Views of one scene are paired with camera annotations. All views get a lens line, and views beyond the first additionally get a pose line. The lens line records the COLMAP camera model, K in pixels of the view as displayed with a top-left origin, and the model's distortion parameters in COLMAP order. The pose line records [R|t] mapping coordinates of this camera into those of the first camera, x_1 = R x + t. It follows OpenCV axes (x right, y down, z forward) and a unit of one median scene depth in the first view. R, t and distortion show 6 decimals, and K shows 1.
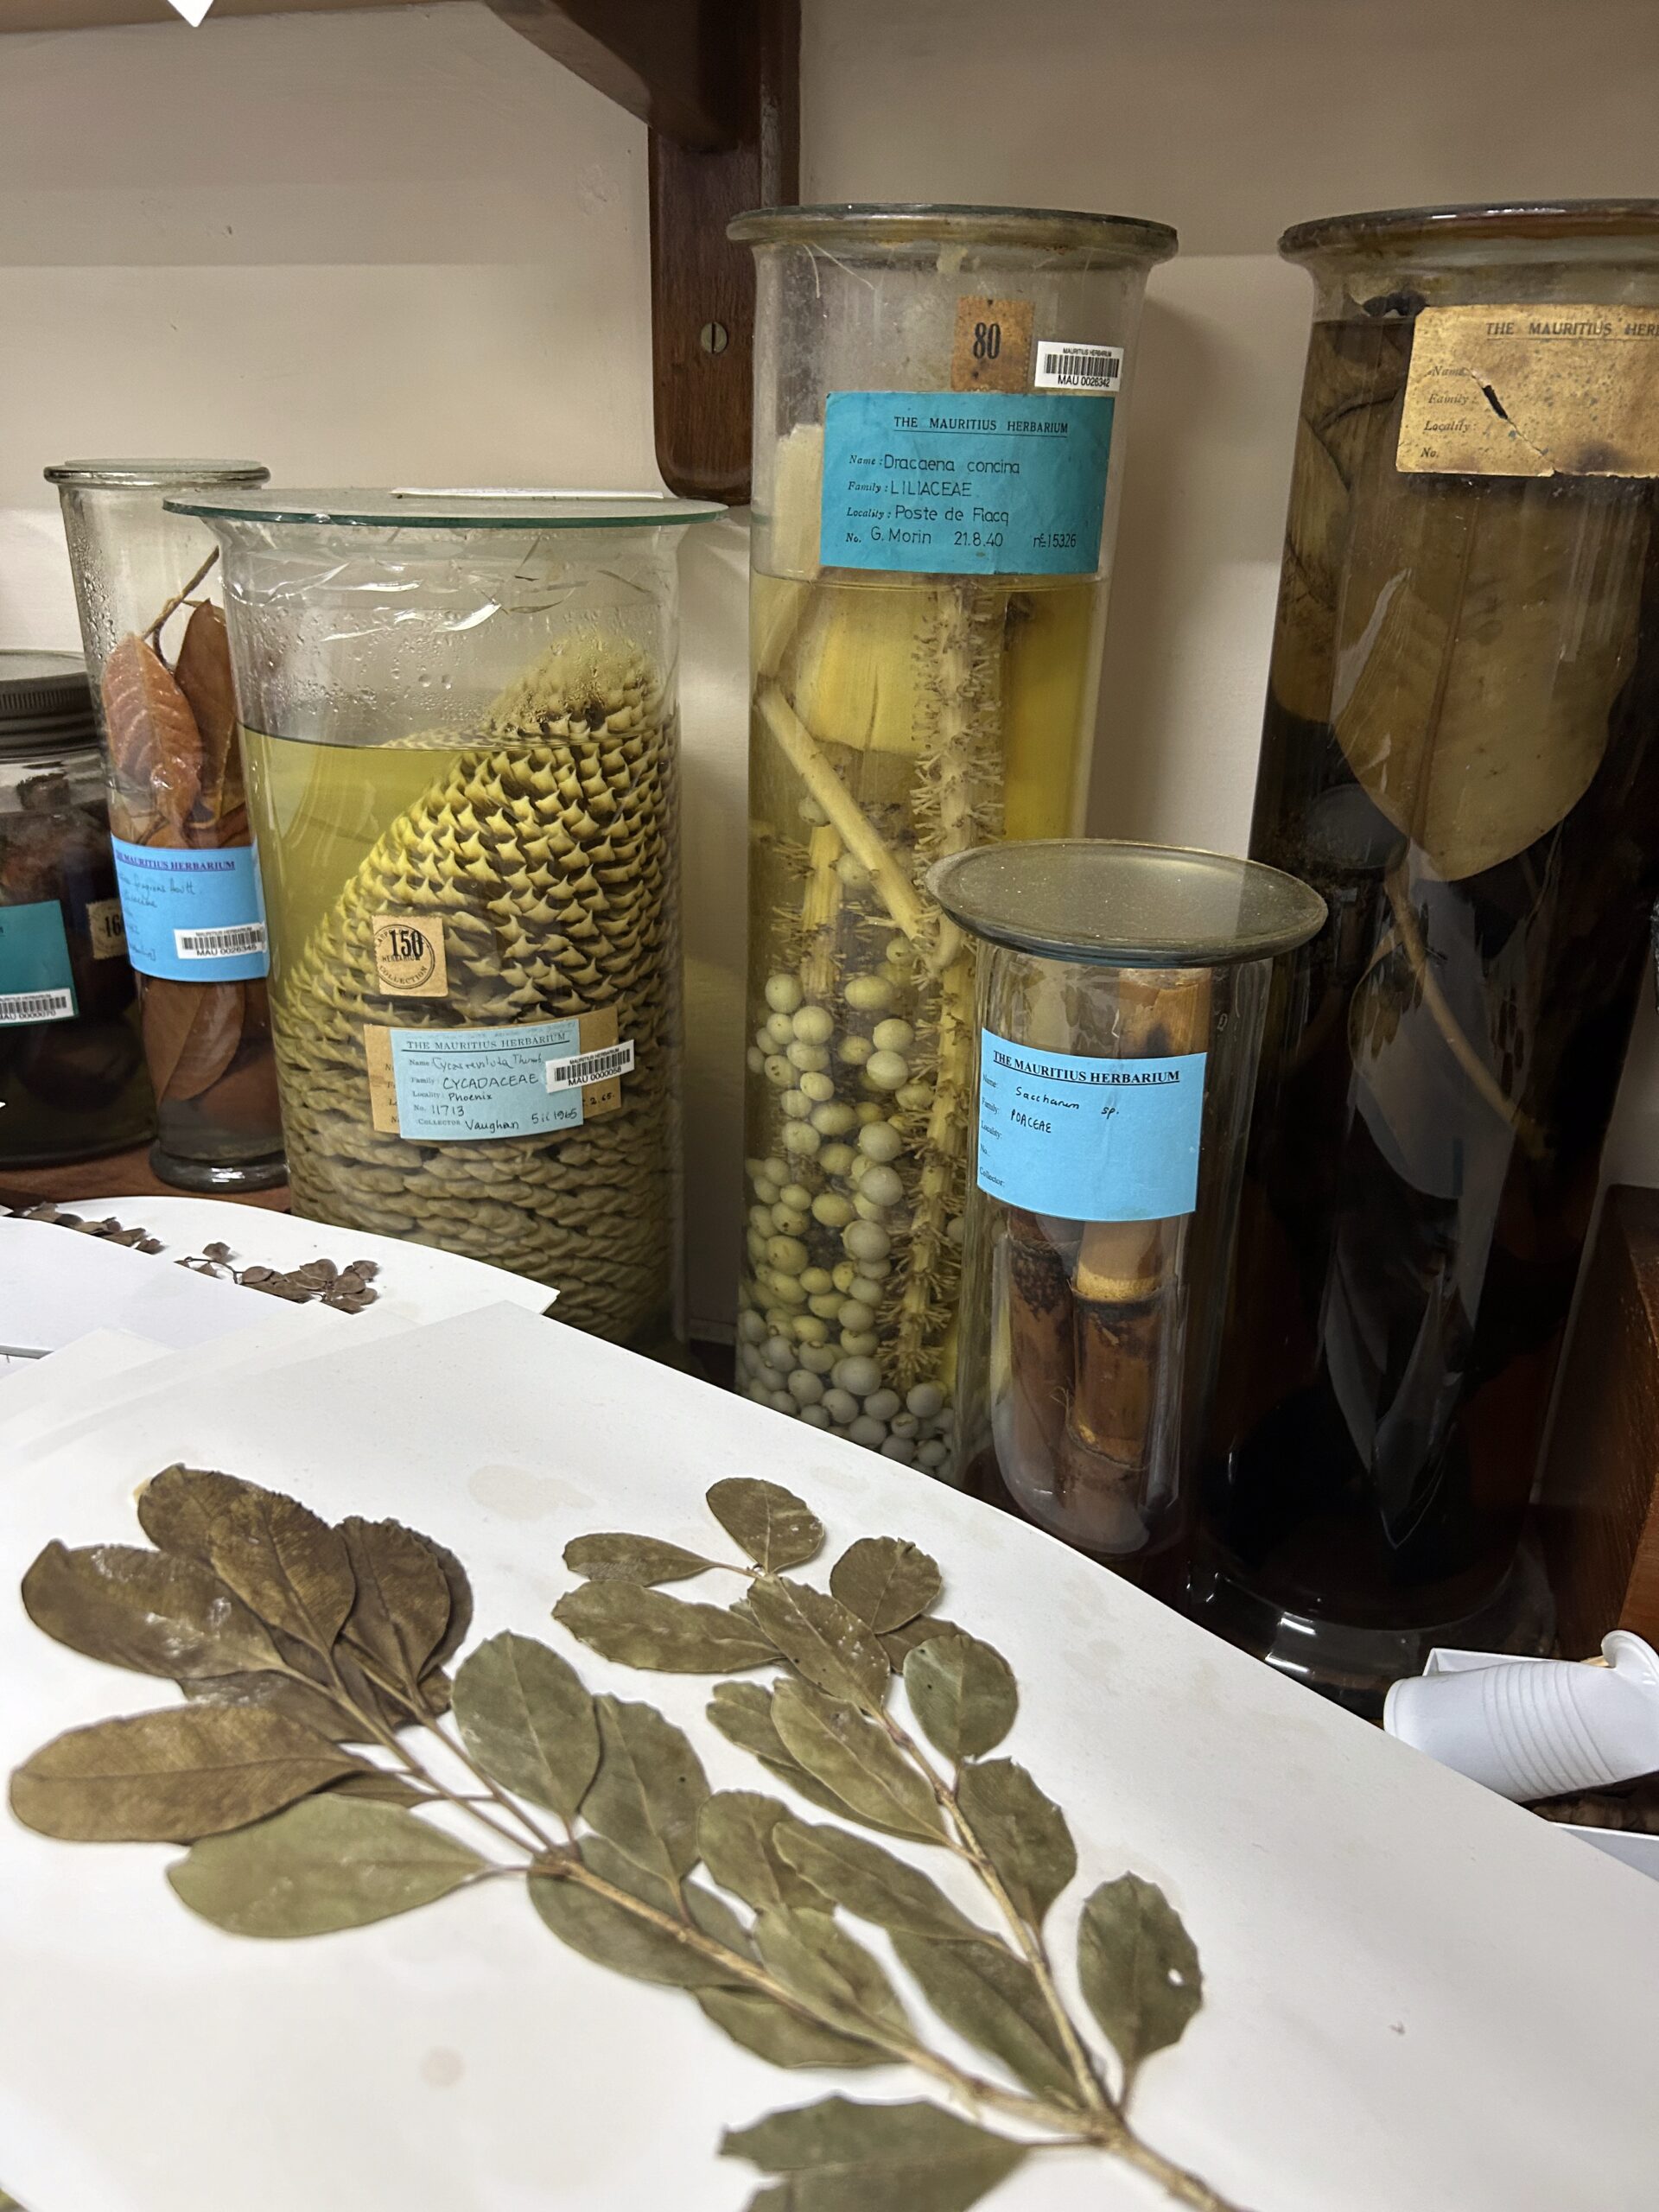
lens RADIAL K [[1675.7, 0, 829.5], [0, 1675.7, 1106.0], [0, 0, 1]] dist [0.059068, -0.067269]
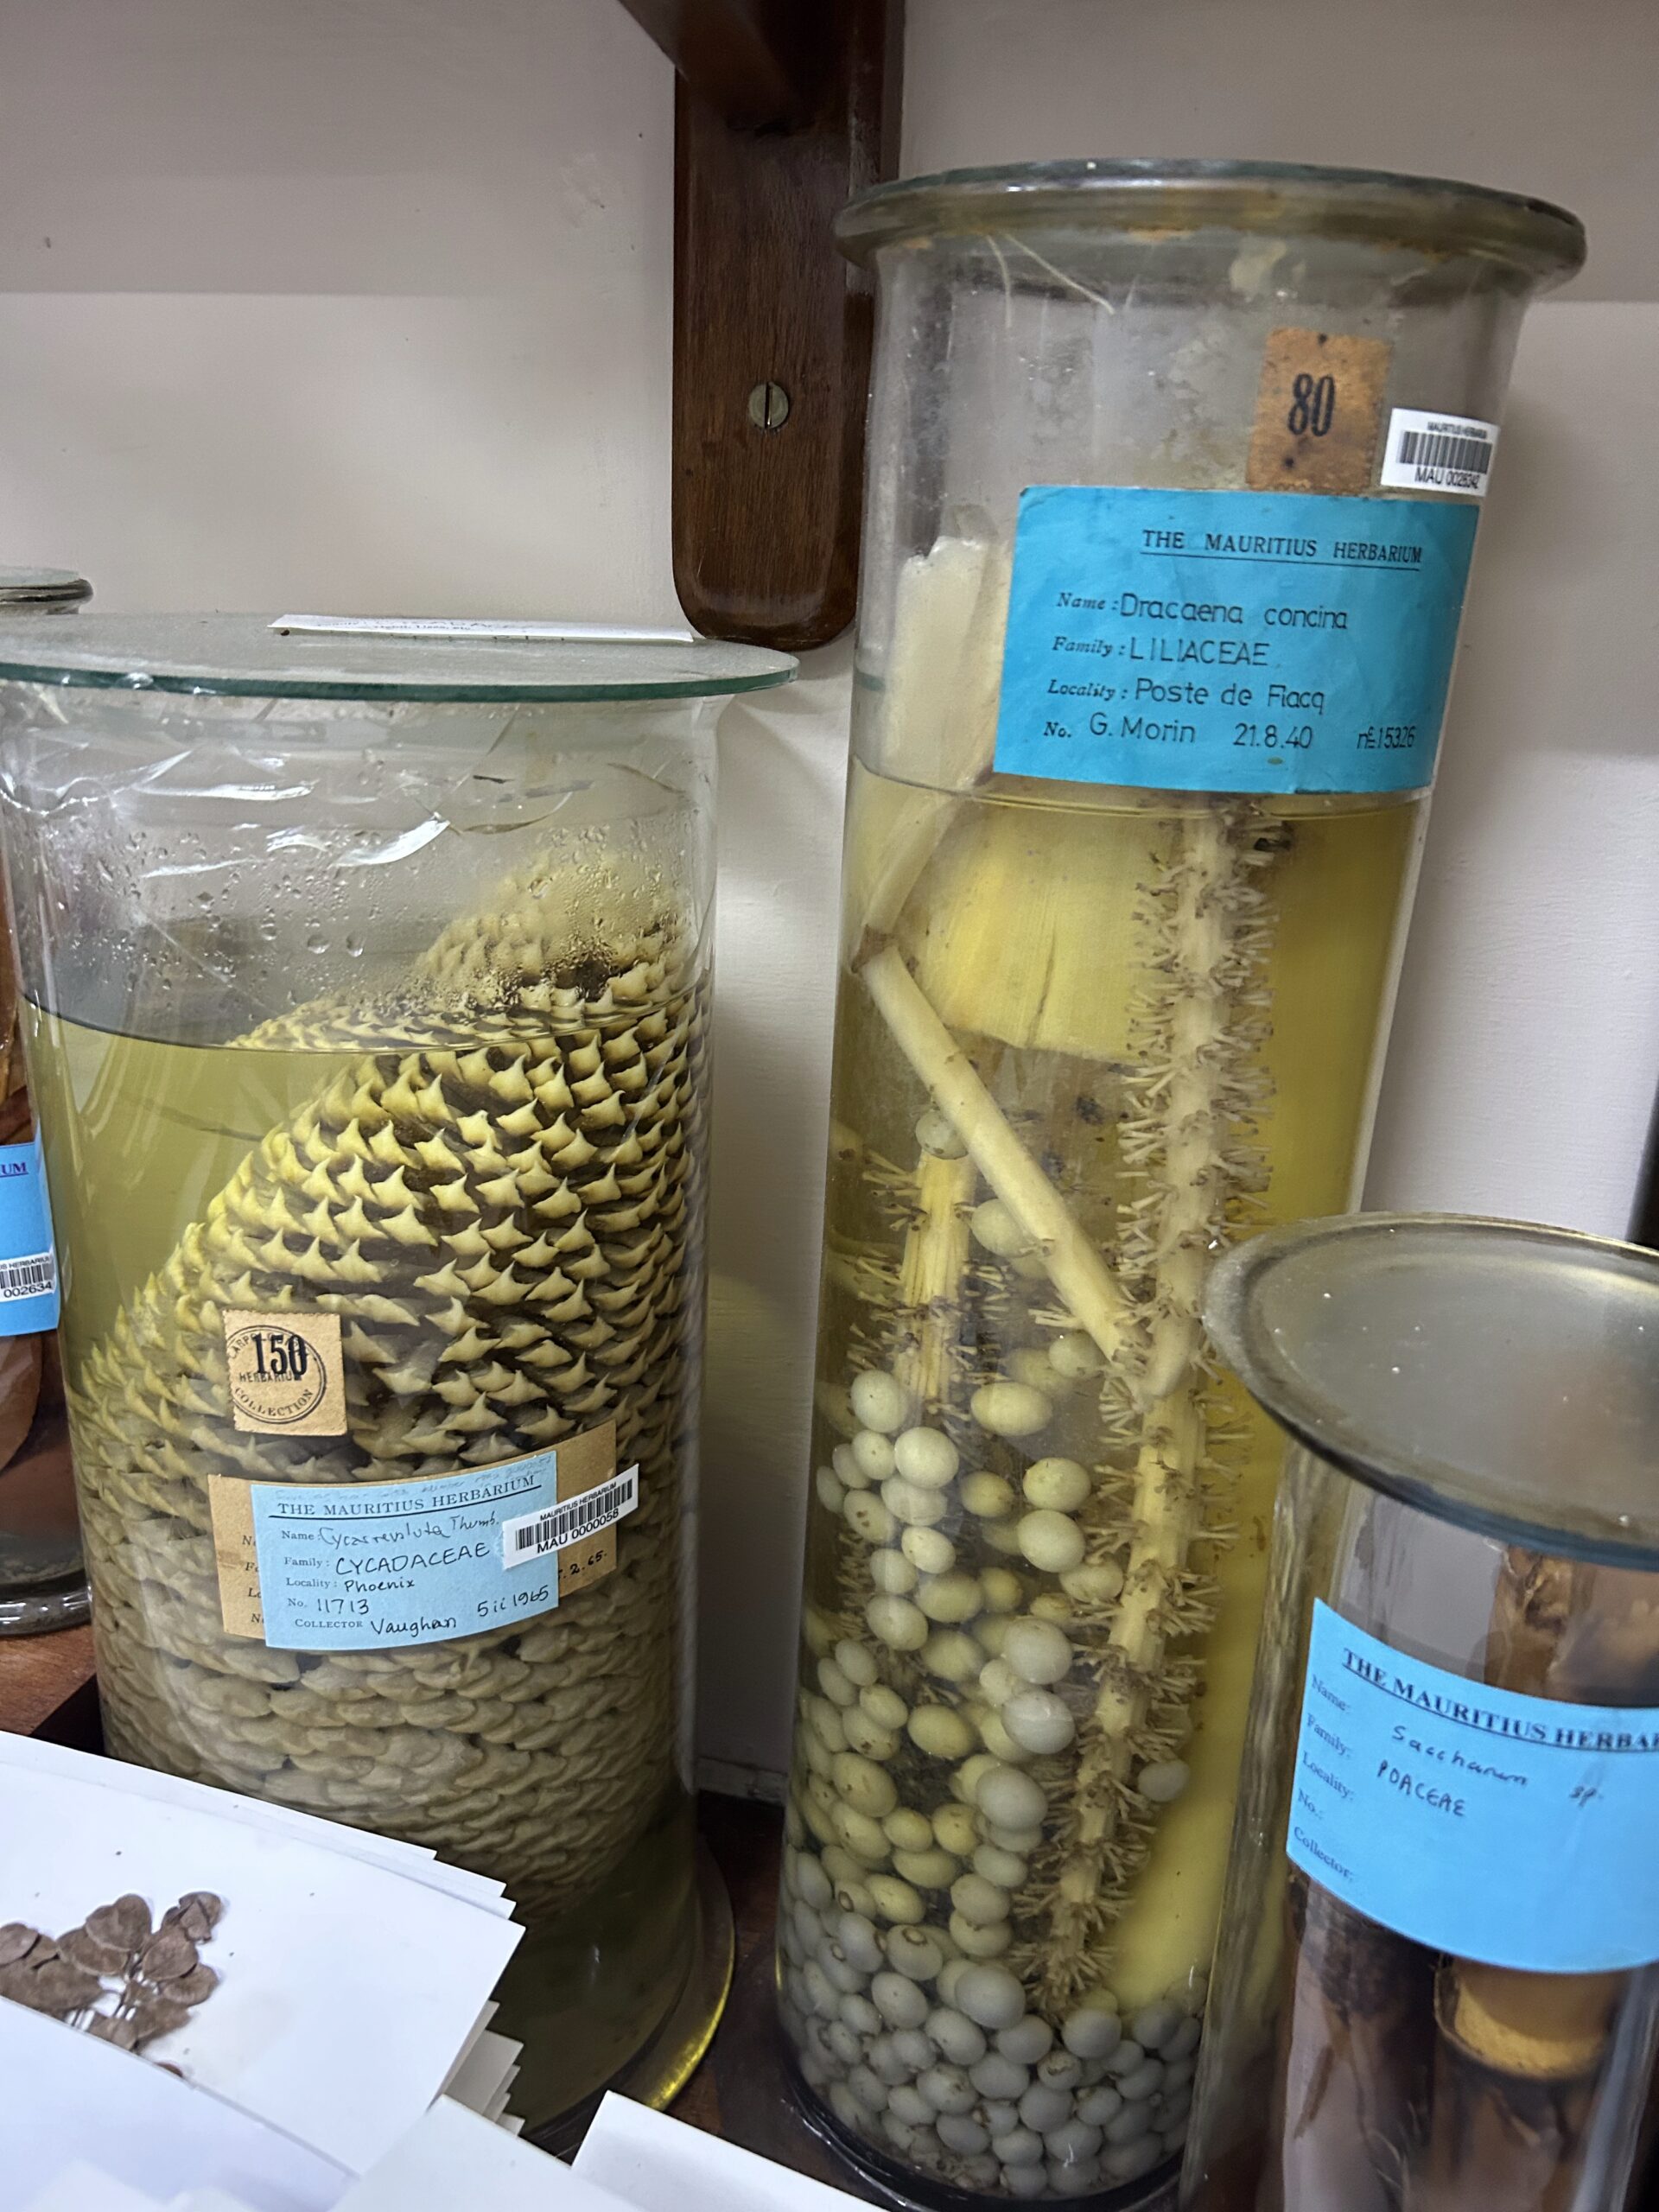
lens RADIAL K [[1675.7, 0, 829.5], [0, 1675.7, 1106.0], [0, 0, 1]] dist [0.059068, -0.067269]
pose [[0.999003, 0.008578, 0.043805, -0.077922], [-0.006337, 0.998676, -0.051047, -0.151910], [-0.044185, 0.050719, 0.997735, 0.367564]]
